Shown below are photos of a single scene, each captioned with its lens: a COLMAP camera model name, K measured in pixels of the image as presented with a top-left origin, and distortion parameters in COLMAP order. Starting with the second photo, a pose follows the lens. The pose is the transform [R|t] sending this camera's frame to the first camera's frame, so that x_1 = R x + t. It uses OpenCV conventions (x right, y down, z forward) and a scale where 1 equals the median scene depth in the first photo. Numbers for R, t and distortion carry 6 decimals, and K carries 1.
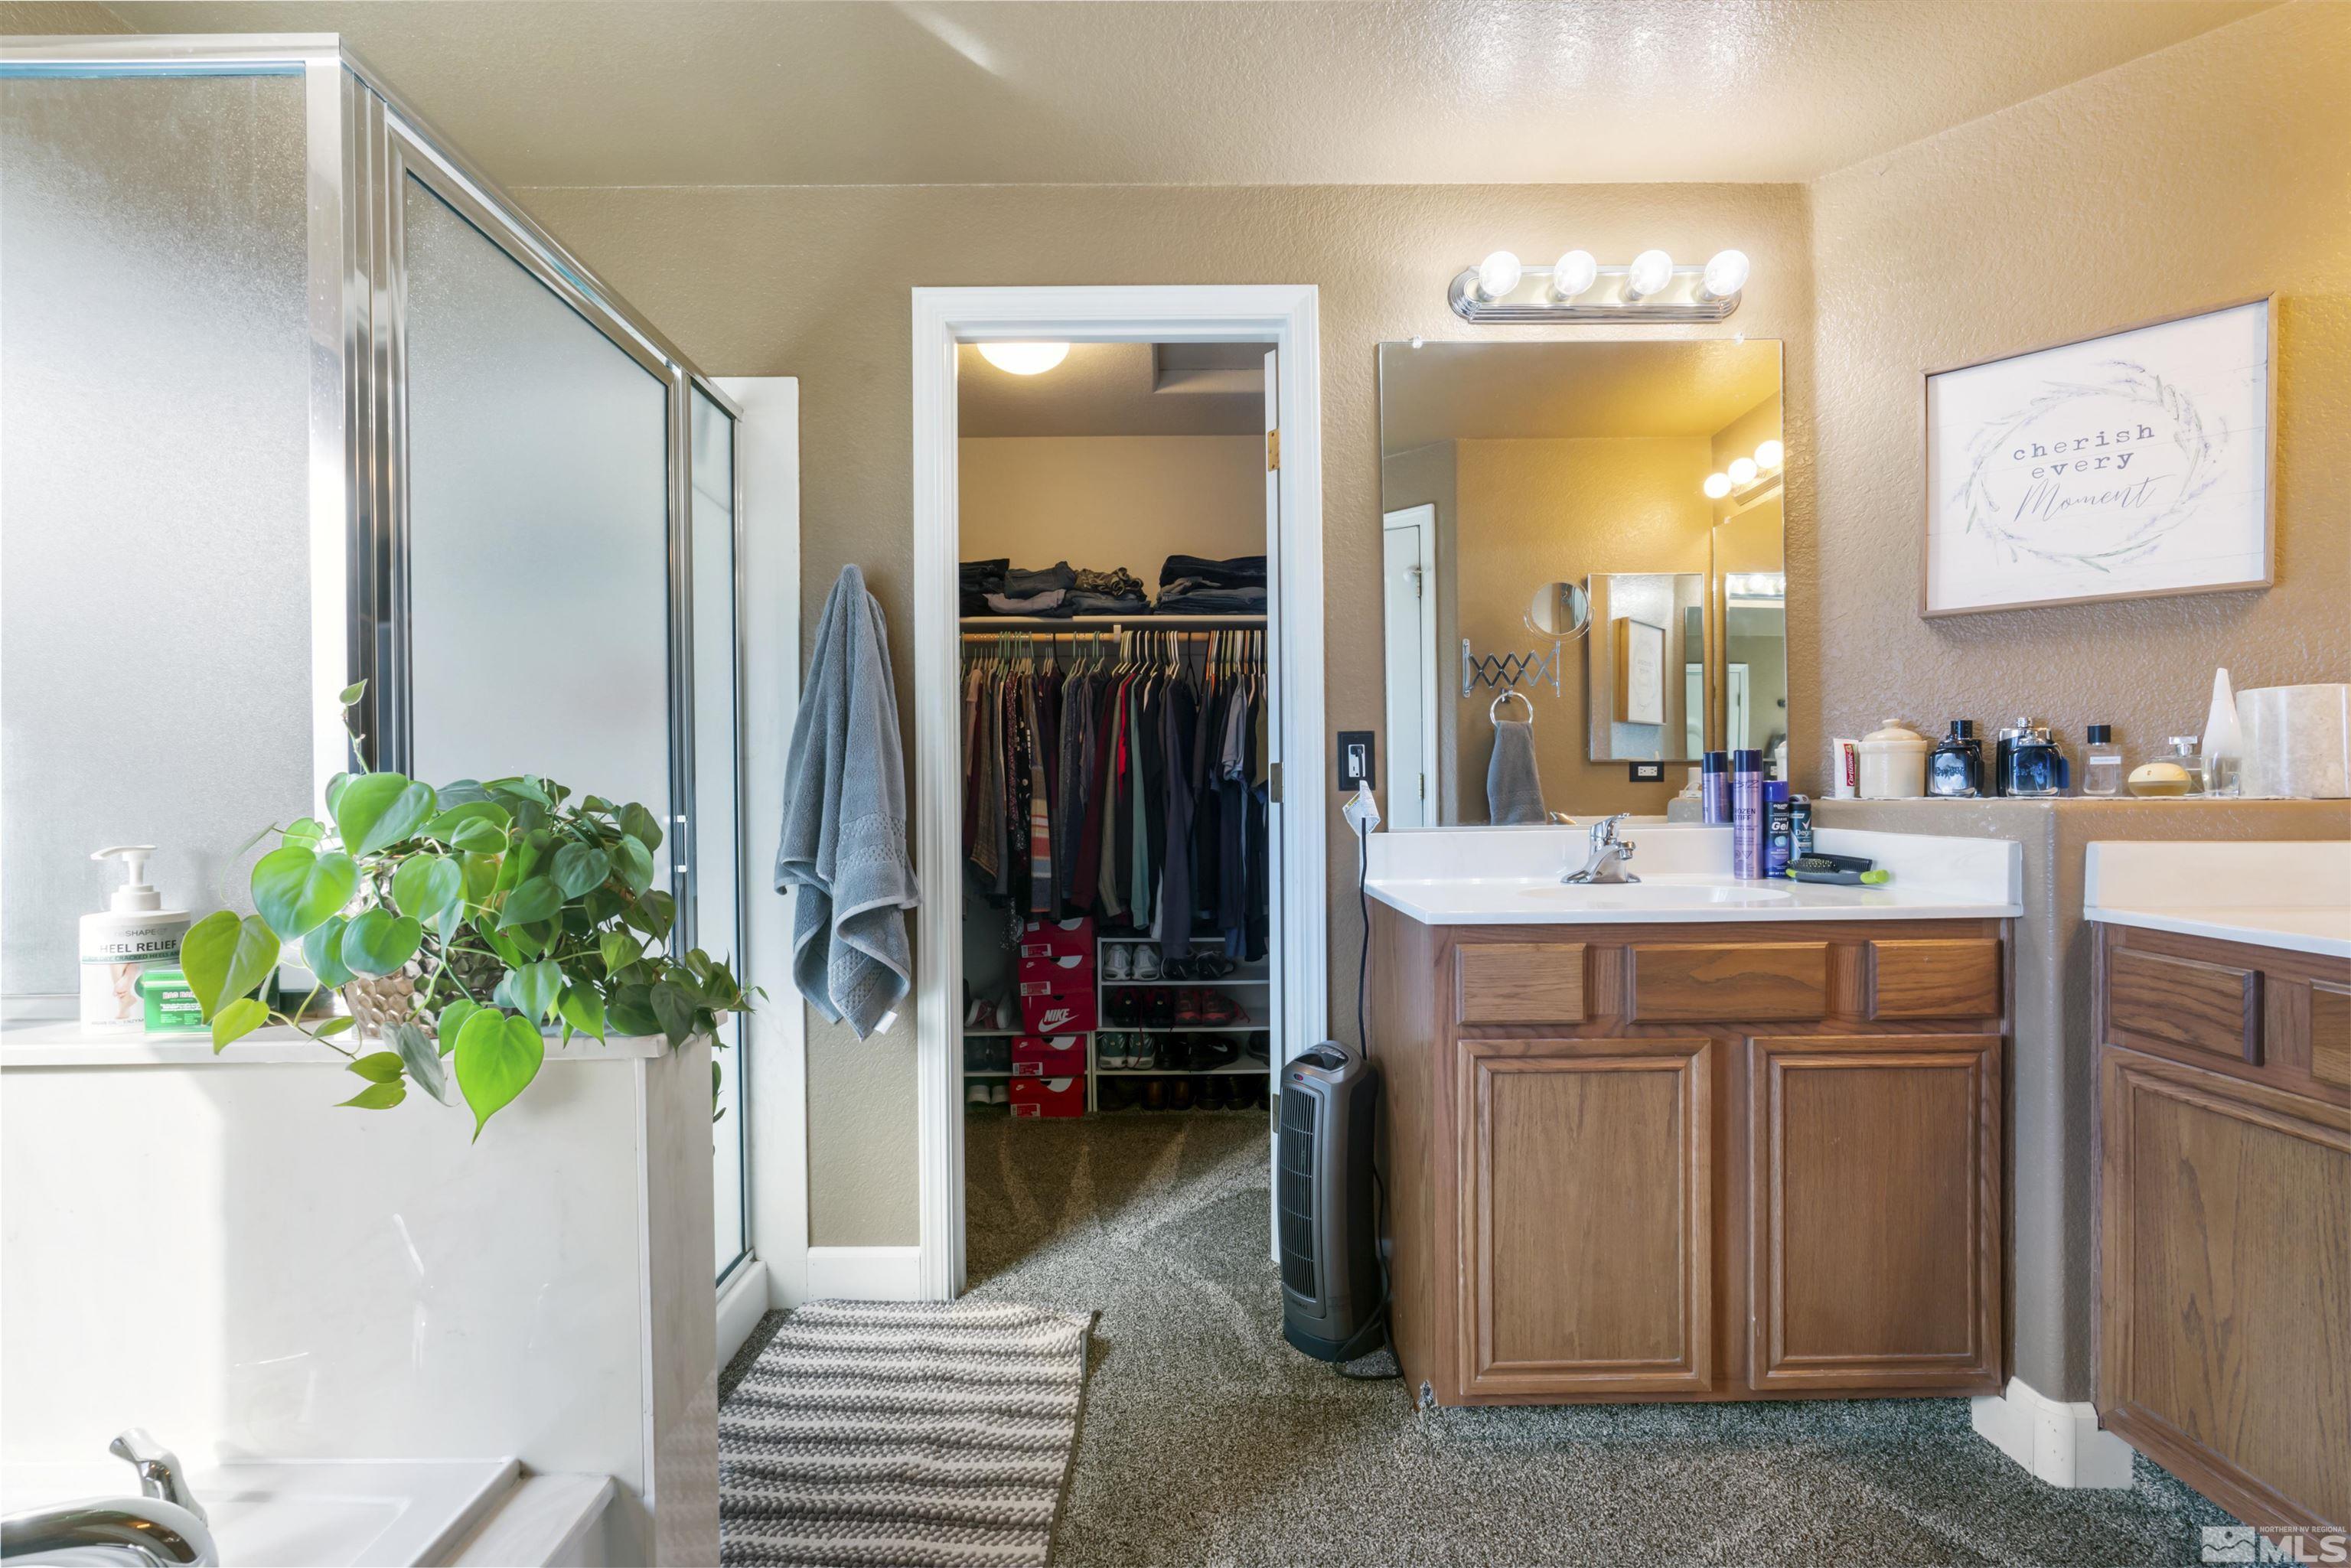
lens RADIAL K [[1059.3, 0, 1180.6], [0, 1059.3, 794.3], [0, 0, 1]] dist [-0.011651, 0.004293]
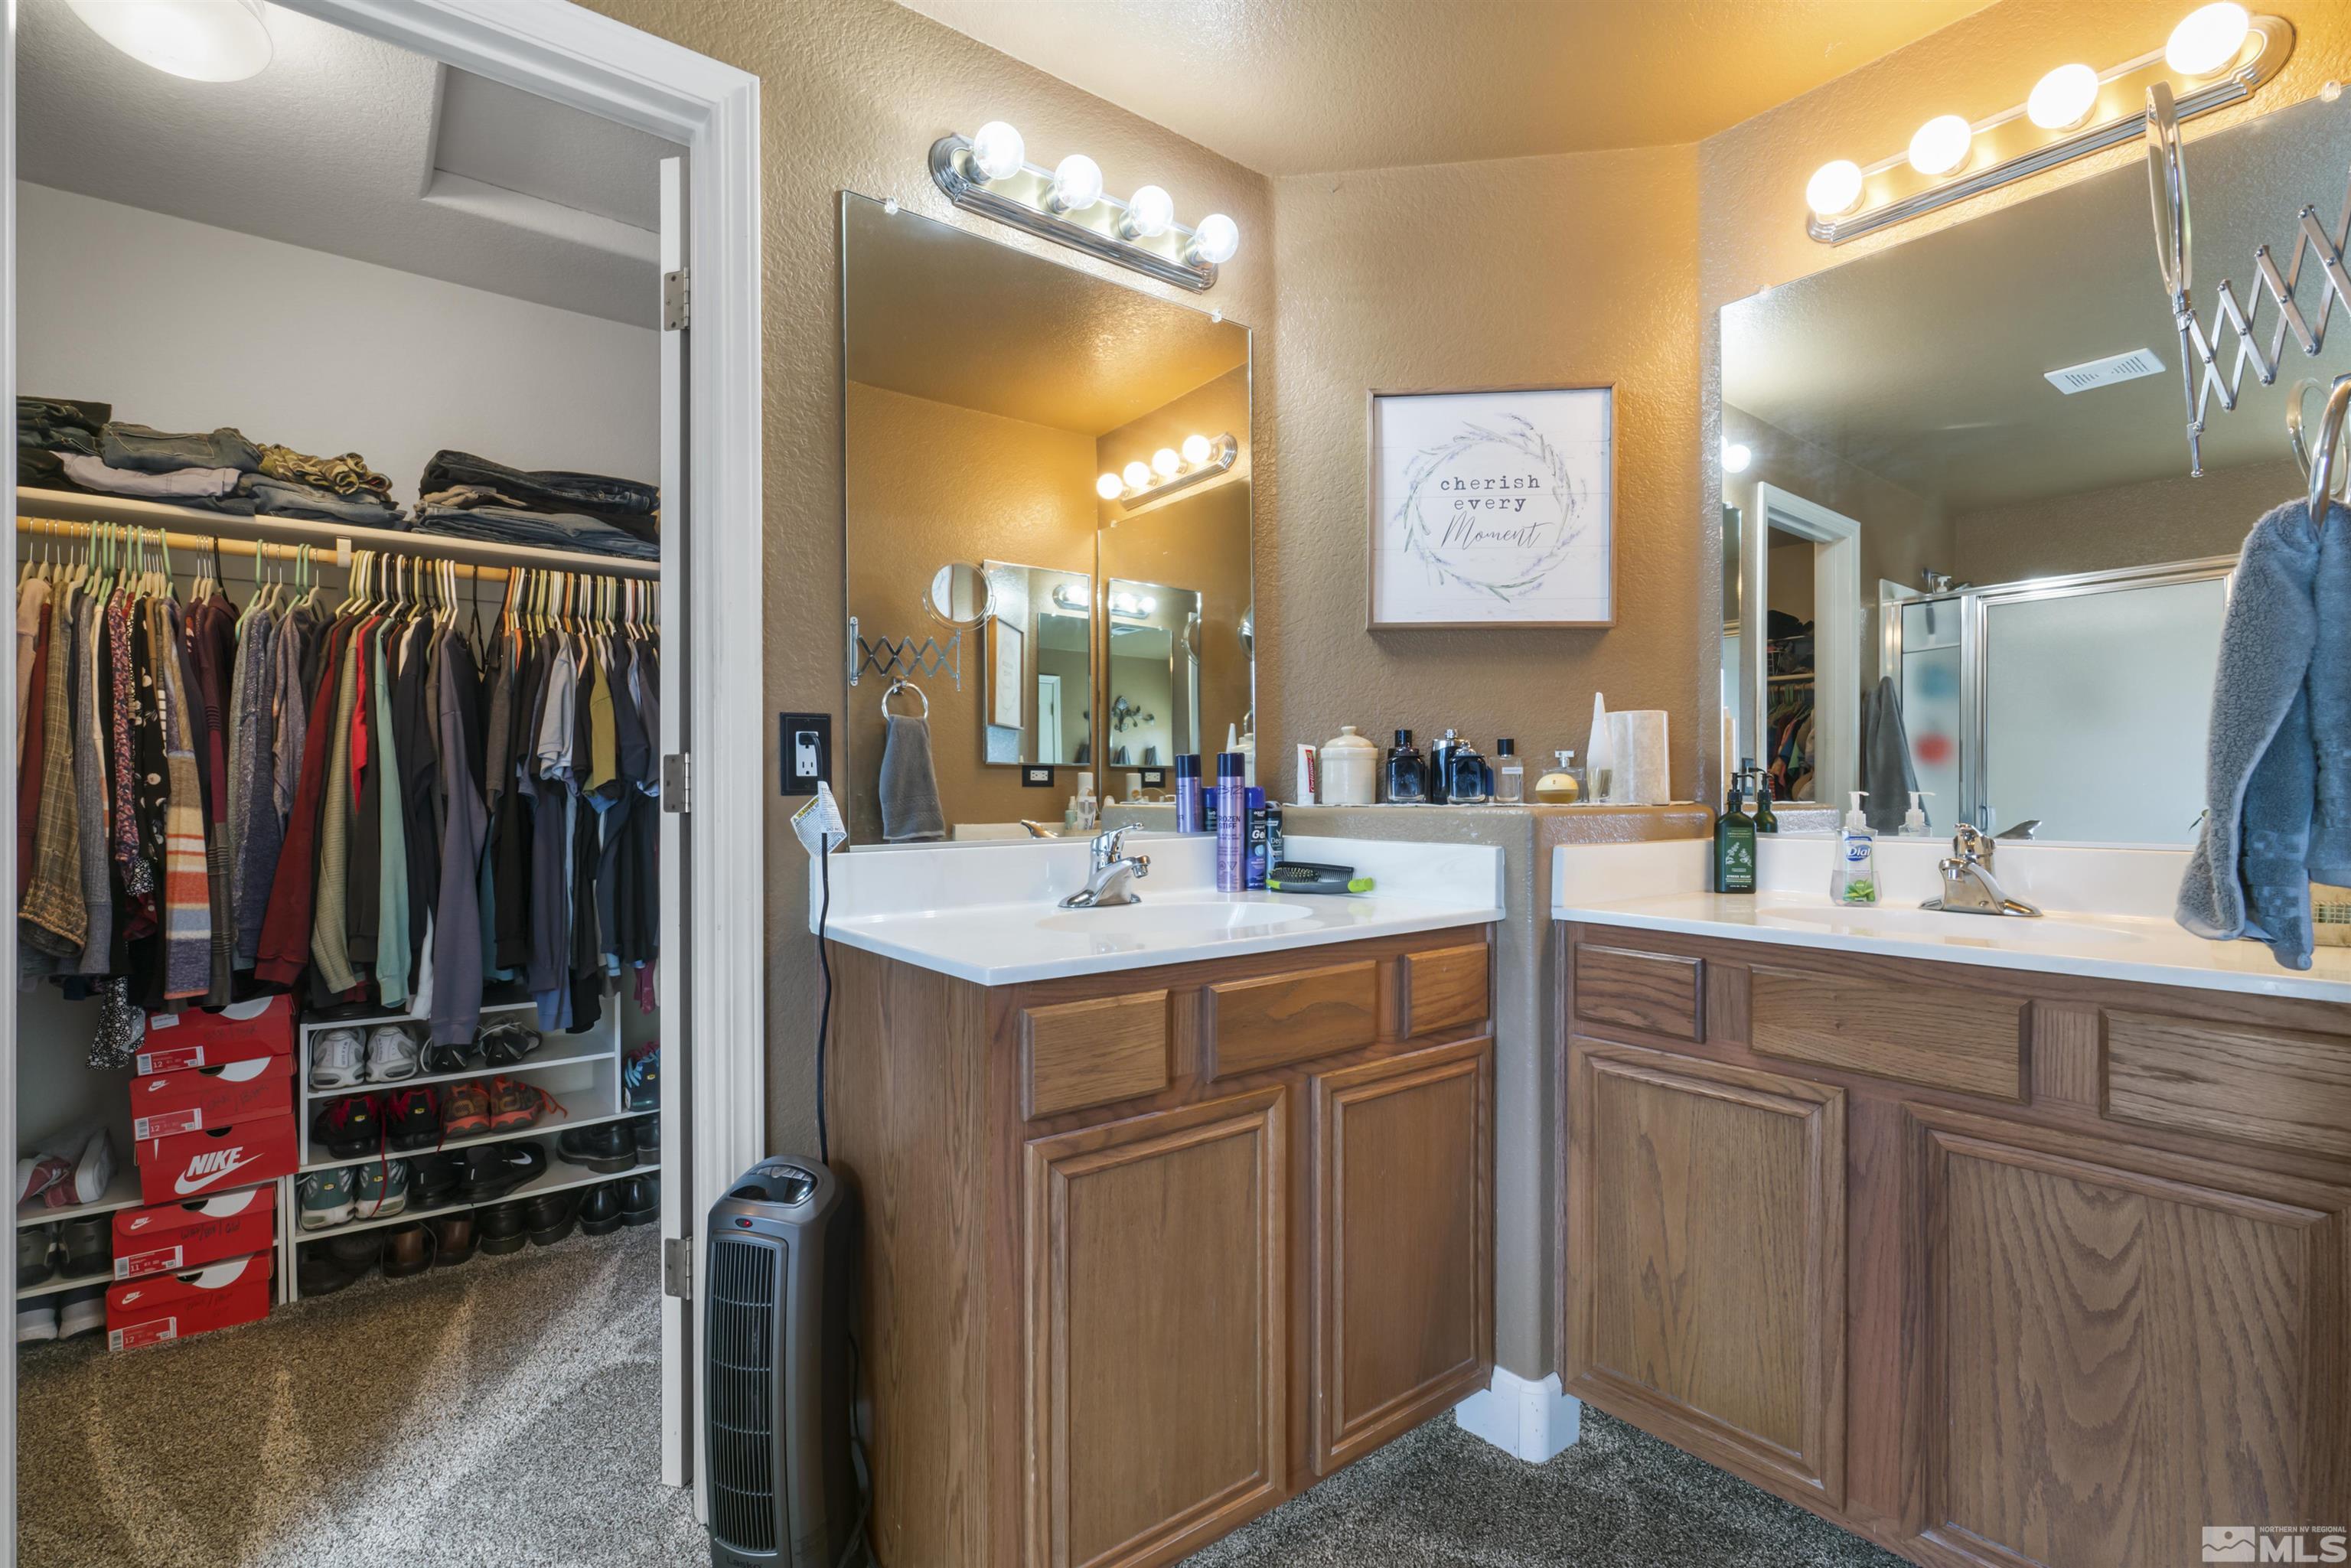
lens RADIAL K [[1059.3, 0, 1150.7], [0, 1059.3, 786.4], [0, 0, 1]] dist [-0.011651, 0.004293]
pose [[0.797792, 0.008436, 0.602874, -0.085858], [-0.001329, 0.999924, -0.012233, -0.001221], [-0.602932, 0.008958, 0.797743, 0.300426]]
